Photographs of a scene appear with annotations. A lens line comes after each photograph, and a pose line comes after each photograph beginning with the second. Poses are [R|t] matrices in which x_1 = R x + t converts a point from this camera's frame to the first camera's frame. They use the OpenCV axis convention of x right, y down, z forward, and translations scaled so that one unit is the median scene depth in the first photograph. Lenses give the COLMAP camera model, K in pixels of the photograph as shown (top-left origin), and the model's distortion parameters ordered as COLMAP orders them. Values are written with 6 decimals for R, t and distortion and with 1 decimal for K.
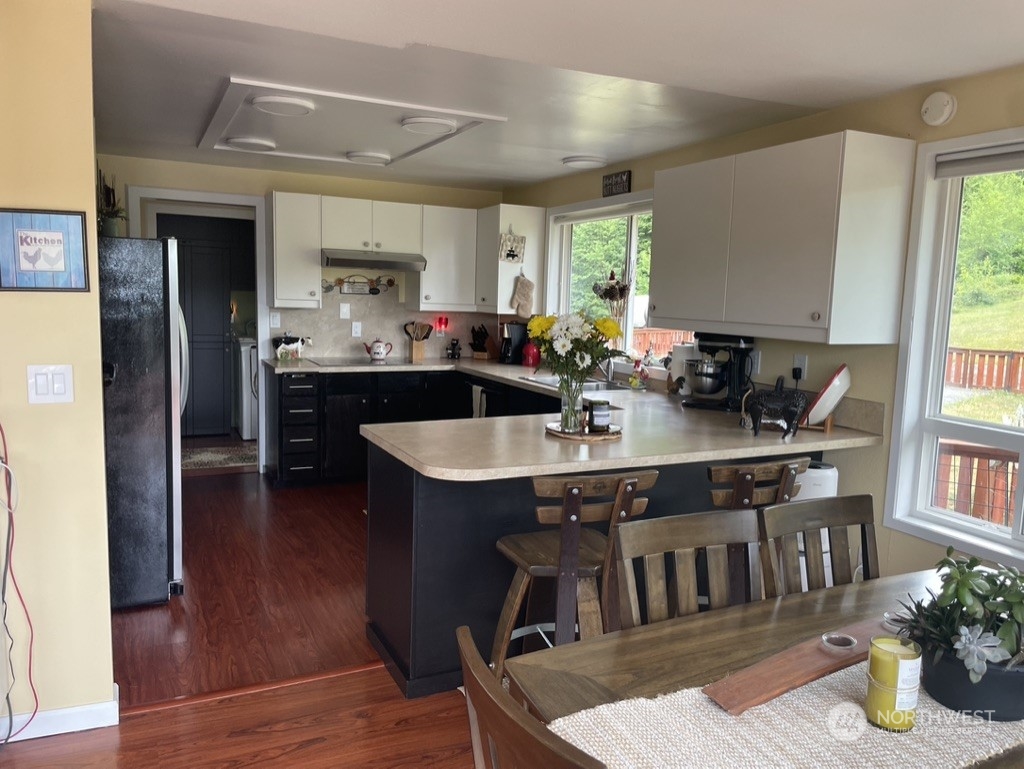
lens RADIAL K [[782.4, 0, 511.4], [0, 782.4, 390.5], [0, 0, 1]] dist [0.055652, -0.102781]
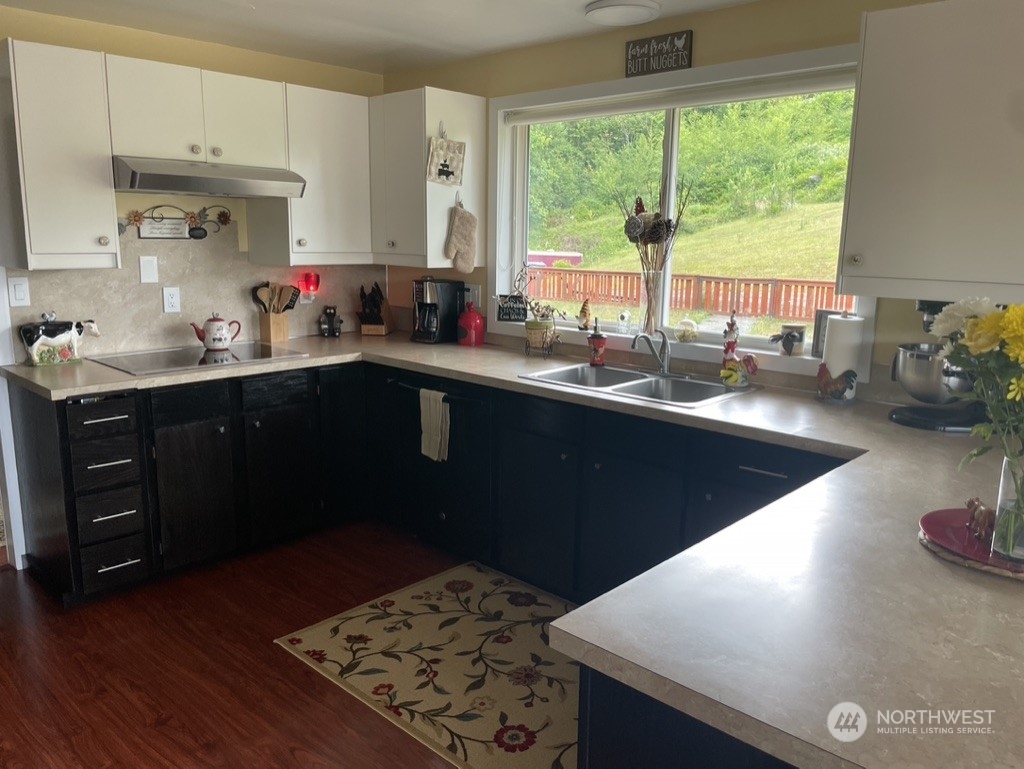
lens RADIAL K [[782.4, 0, 511.4], [0, 782.4, 390.5], [0, 0, 1]] dist [0.055652, -0.102781]
pose [[0.932354, -0.086078, 0.351151, -0.179996], [0.056446, 0.993991, 0.093786, -0.053480], [-0.357114, -0.067620, 0.931610, 0.371443]]
